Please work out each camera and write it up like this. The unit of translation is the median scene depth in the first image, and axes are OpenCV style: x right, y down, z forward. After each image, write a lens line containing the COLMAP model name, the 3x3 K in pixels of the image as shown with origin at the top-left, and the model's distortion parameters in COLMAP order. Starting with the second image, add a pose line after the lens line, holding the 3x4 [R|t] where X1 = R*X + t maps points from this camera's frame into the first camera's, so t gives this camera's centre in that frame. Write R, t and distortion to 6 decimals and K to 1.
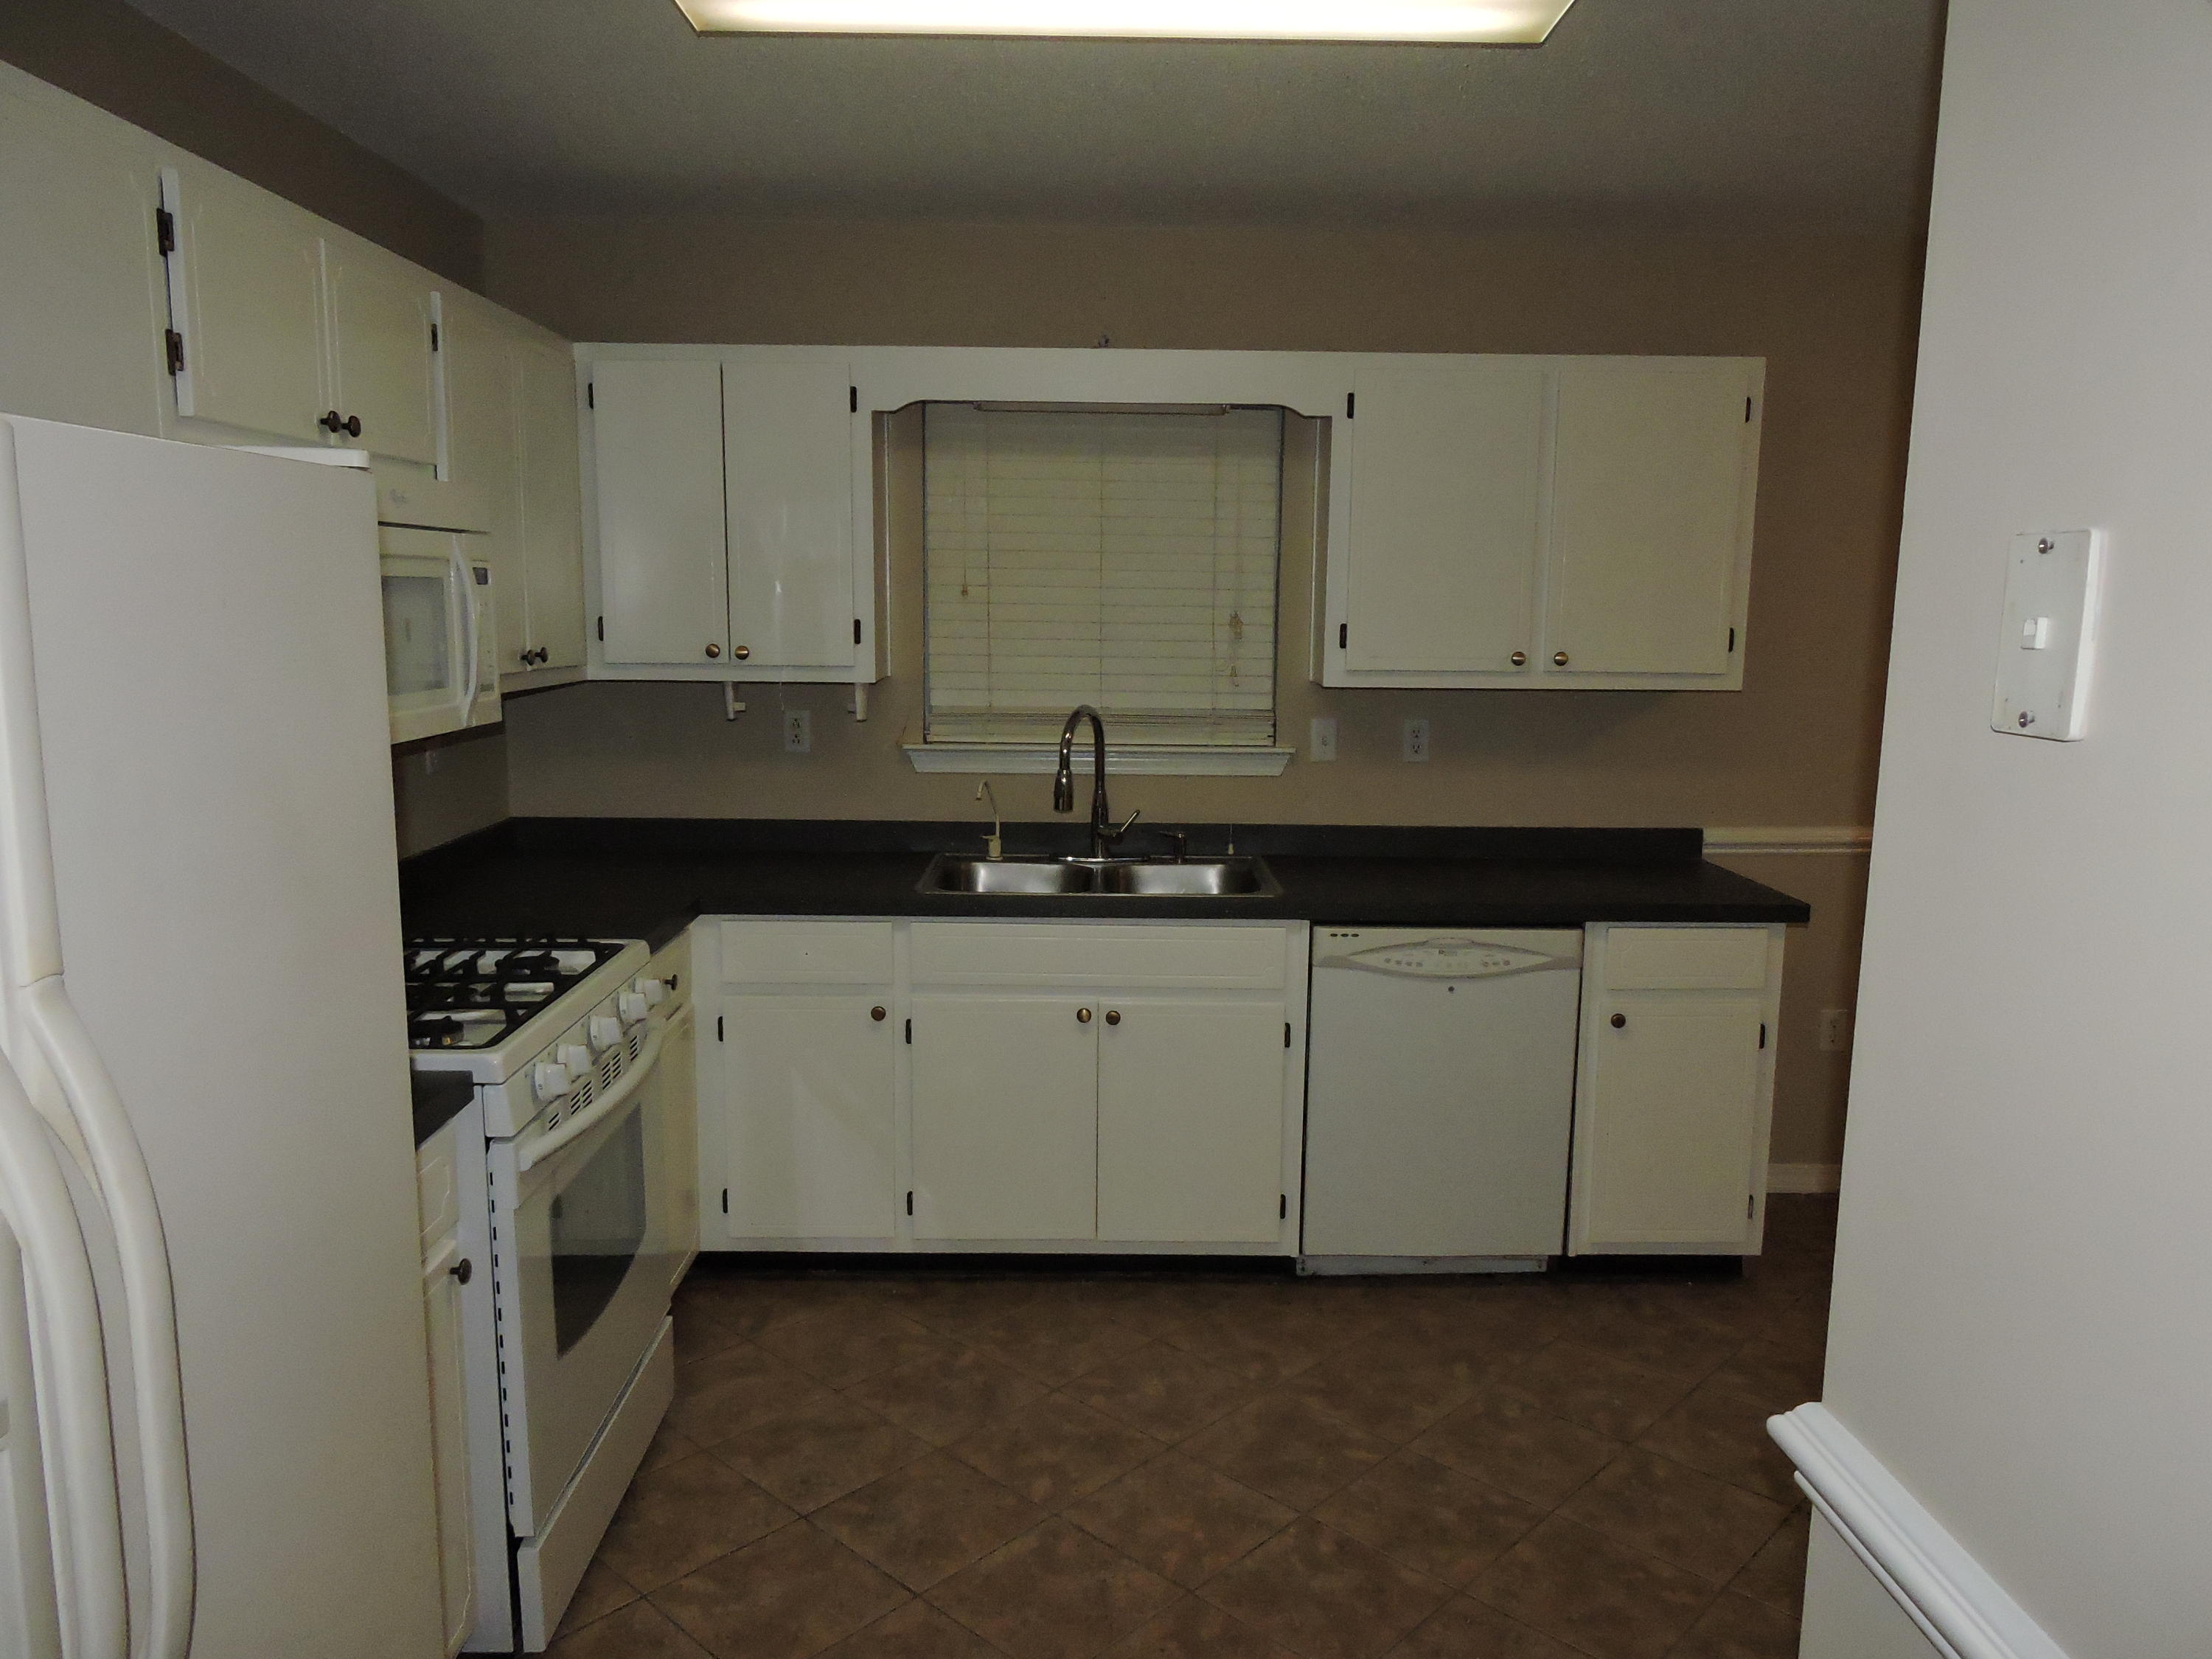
lens RADIAL K [[1585.6, 0, 1103.3], [0, 1585.6, 835.3], [0, 0, 1]] dist [0.006570, -0.015841]
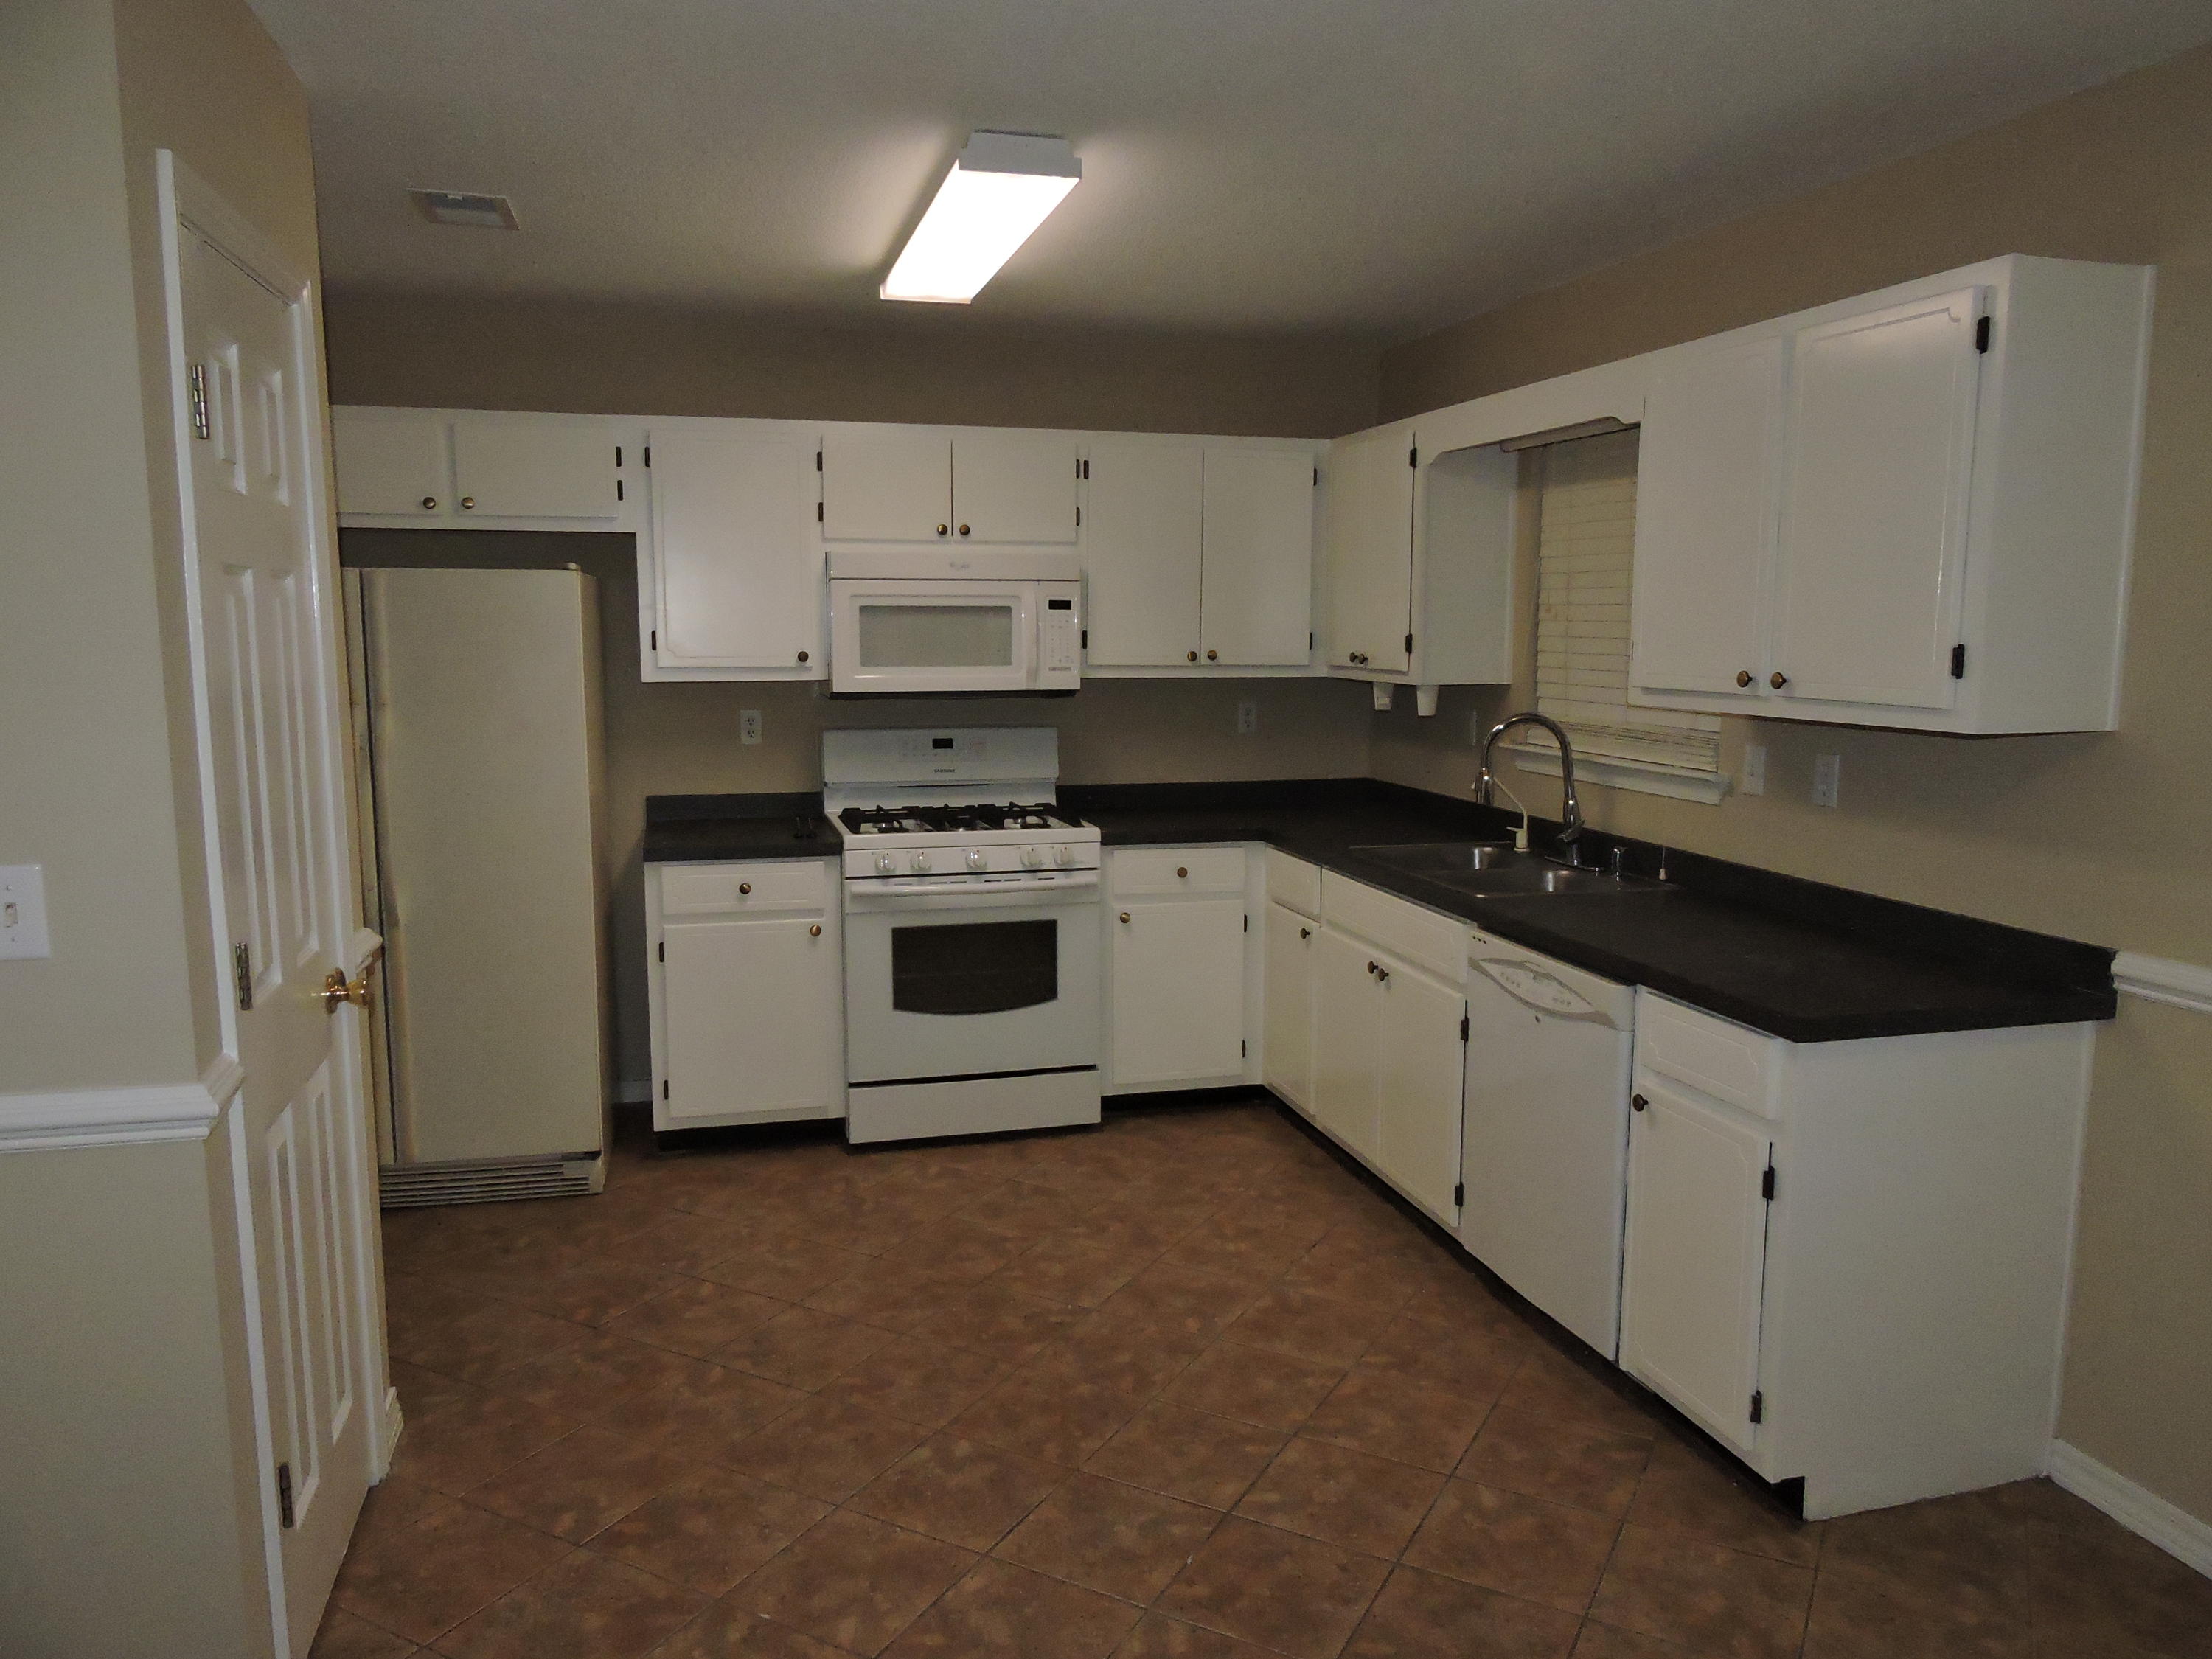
lens RADIAL K [[1585.6, 0, 1106.7], [0, 1585.6, 829.9], [0, 0, 1]] dist [0.006570, -0.015841]
pose [[0.249653, 0.117930, -0.961128, 1.085538], [-0.144571, 0.985971, 0.083426, -0.058592], [0.957483, 0.118124, 0.263200, 0.502222]]
